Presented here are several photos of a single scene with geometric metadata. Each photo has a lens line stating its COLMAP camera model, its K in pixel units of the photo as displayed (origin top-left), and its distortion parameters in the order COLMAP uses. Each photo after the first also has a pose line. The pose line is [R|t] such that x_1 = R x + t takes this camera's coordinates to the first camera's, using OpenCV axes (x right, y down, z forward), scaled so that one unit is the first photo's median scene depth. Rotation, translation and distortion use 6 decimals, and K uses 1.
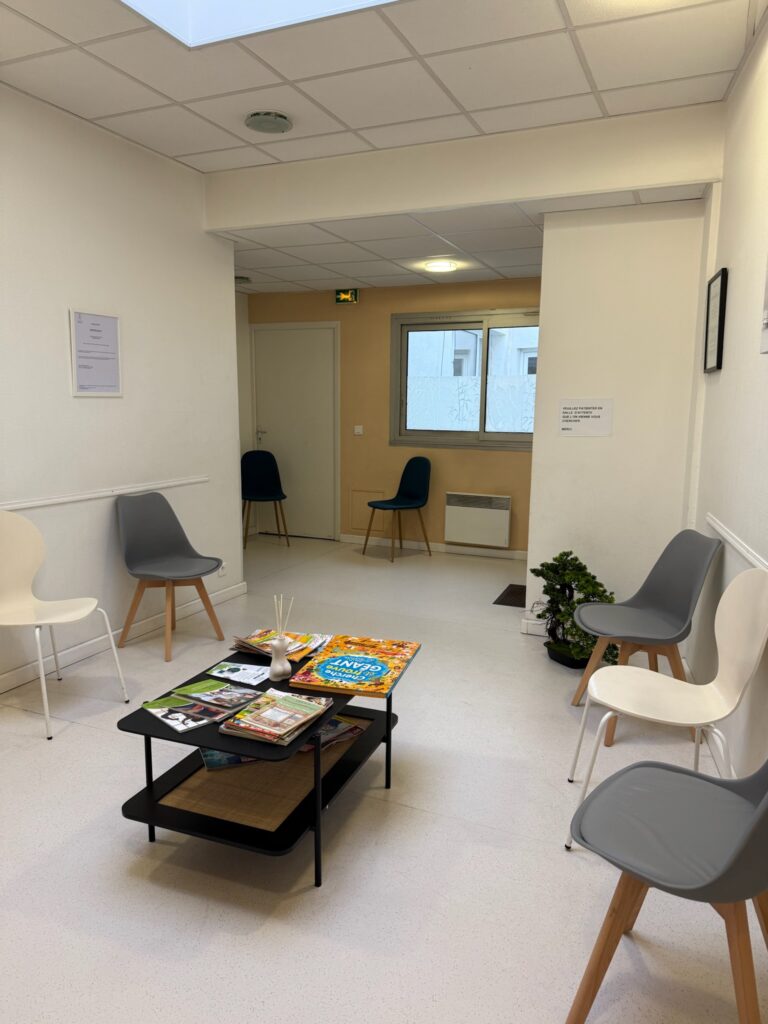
lens RADIAL K [[718.8, 0, 384.0], [0, 718.8, 512.0], [0, 0, 1]] dist [0.126519, -0.204795]
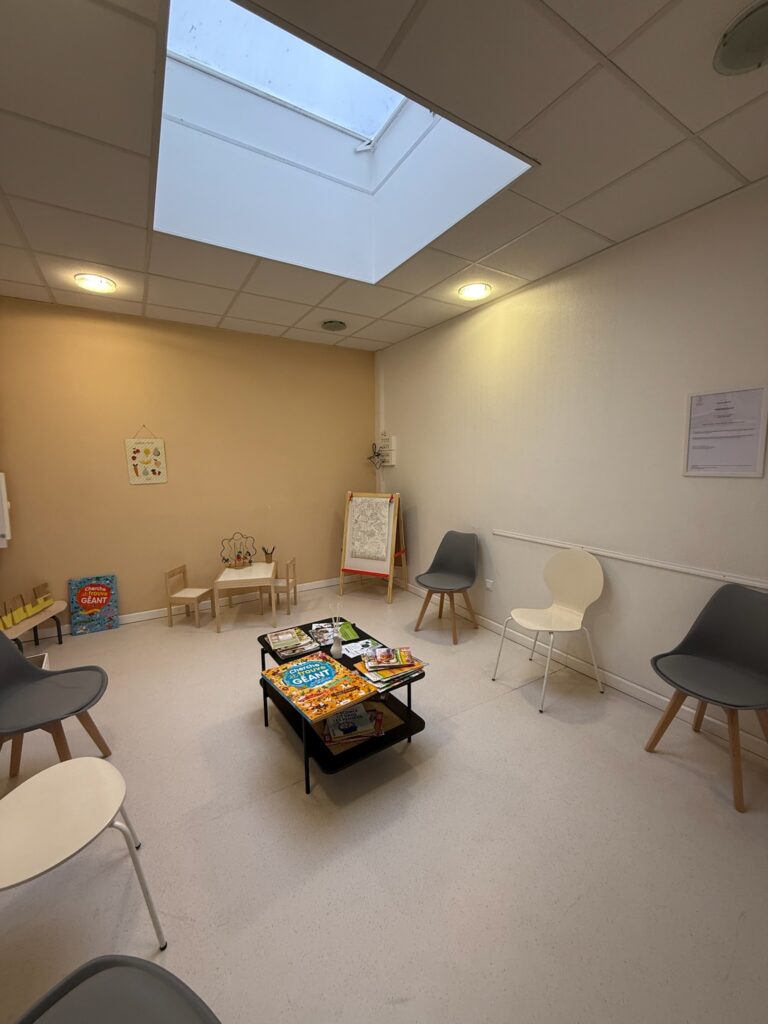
lens RADIAL K [[408.4, 0, 383.5], [0, 408.4, 509.4], [0, 0, 1]] dist [0.001753, 0.000057]
pose [[-0.567681, 0.100458, -0.817097, 0.476489], [-0.120425, 0.971717, 0.203133, -0.263726], [0.814393, 0.213713, -0.539528, 1.439760]]
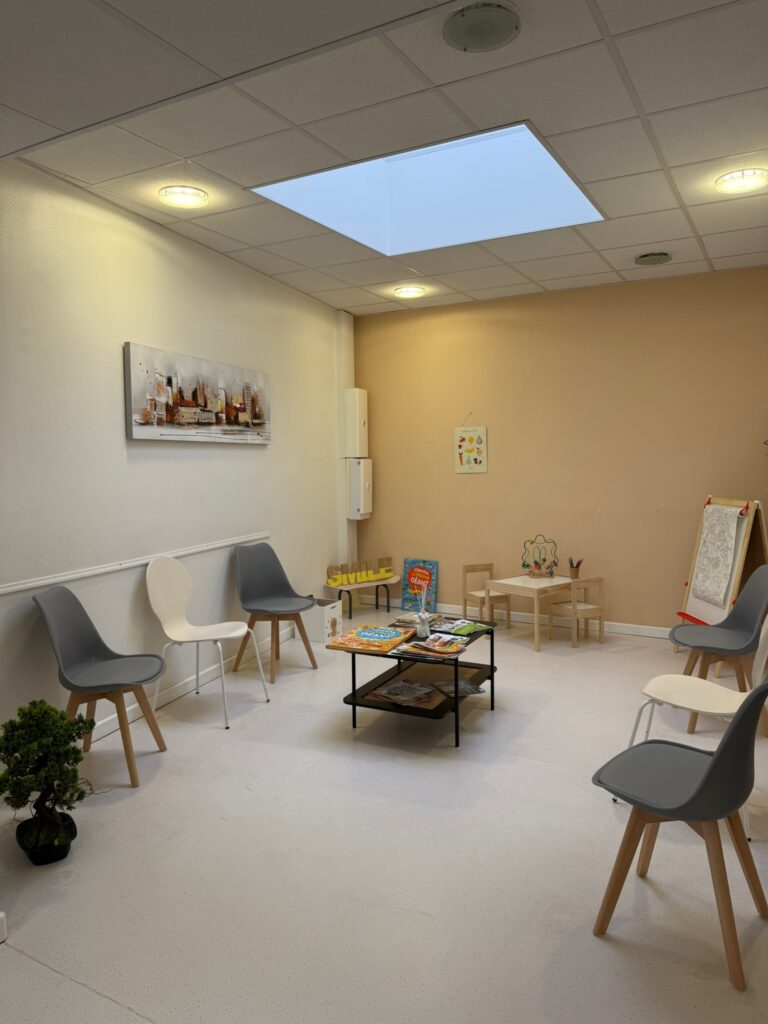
lens RADIAL K [[718.8, 0, 384.0], [0, 718.8, 512.0], [0, 0, 1]] dist [0.126519, -0.204795]
pose [[-0.995411, -0.004692, 0.095574, -0.200328], [0.017408, 0.973249, 0.229092, -0.399000], [-0.094092, 0.229704, -0.968701, 2.418802]]
